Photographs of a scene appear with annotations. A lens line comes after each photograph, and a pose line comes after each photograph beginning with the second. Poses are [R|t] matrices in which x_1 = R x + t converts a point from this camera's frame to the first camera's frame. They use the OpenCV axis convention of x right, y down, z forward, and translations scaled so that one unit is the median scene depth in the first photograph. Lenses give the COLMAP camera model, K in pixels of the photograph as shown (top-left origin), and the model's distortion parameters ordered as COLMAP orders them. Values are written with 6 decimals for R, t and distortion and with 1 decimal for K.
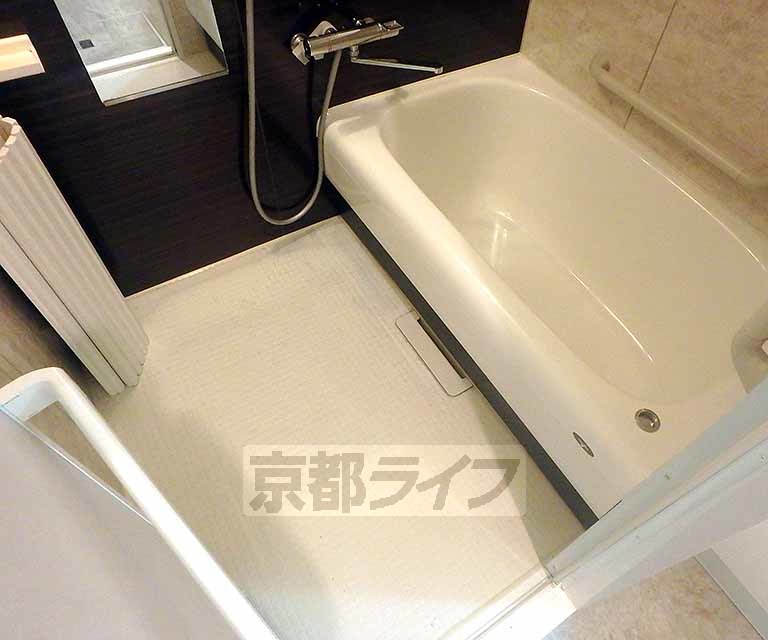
lens RADIAL K [[548.1, 0, 384.0], [0, 548.1, 320.0], [0, 0, 1]] dist [-0.055345, -0.002612]
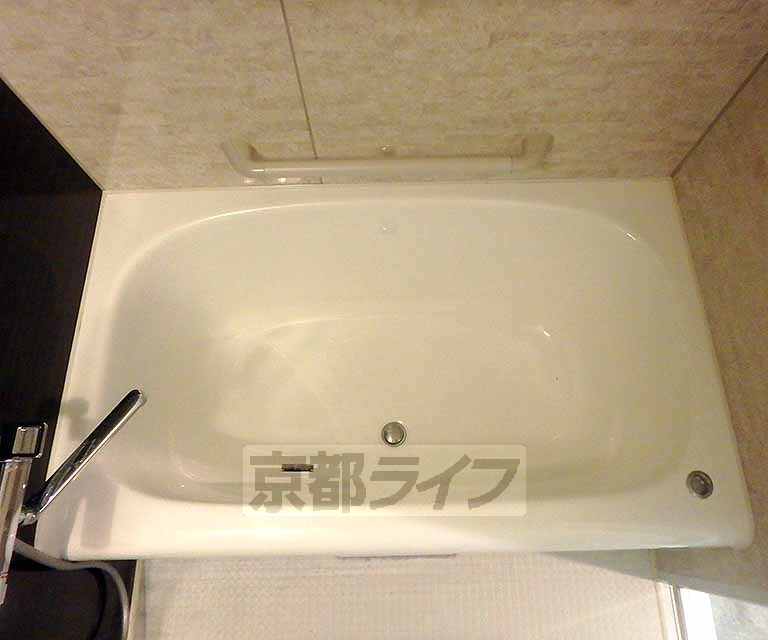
lens RADIAL K [[548.1, 0, 384.0], [0, 548.1, 320.0], [0, 0, 1]] dist [-0.055345, -0.002612]
pose [[0.501024, -0.815713, 0.289115, 0.121556], [0.711959, 0.578422, 0.398174, -0.502273], [-0.492026, 0.006343, 0.870557, 0.305328]]
